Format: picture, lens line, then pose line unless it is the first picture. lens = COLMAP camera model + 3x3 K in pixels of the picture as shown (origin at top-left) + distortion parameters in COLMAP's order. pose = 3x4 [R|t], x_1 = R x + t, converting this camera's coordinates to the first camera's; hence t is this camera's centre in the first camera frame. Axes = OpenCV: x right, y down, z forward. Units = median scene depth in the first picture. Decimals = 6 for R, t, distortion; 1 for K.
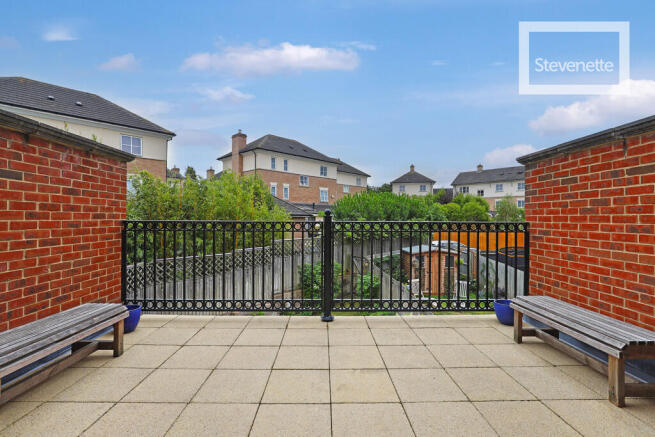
lens RADIAL K [[307.4, 0, 331.0], [0, 307.4, 221.1], [0, 0, 1]] dist [-0.009904, 0.000325]
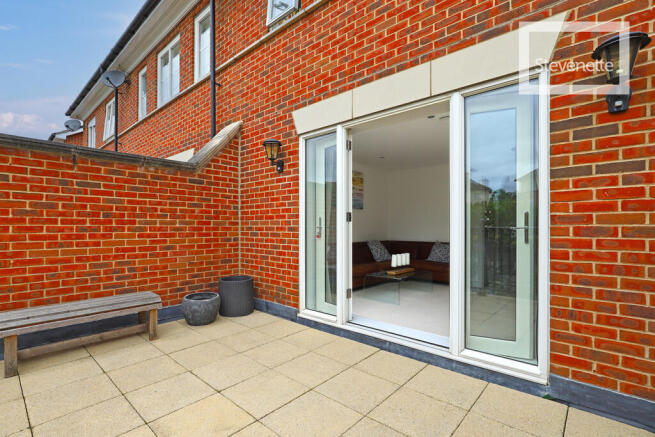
lens RADIAL K [[307.4, 0, 327.6], [0, 307.4, 222.7], [0, 0, 1]] dist [-0.009904, 0.000325]
pose [[-0.735964, -0.002140, 0.677017, -0.608420], [-0.001884, 0.999998, 0.001113, -0.004822], [-0.677018, -0.000456, -0.735967, 1.197035]]
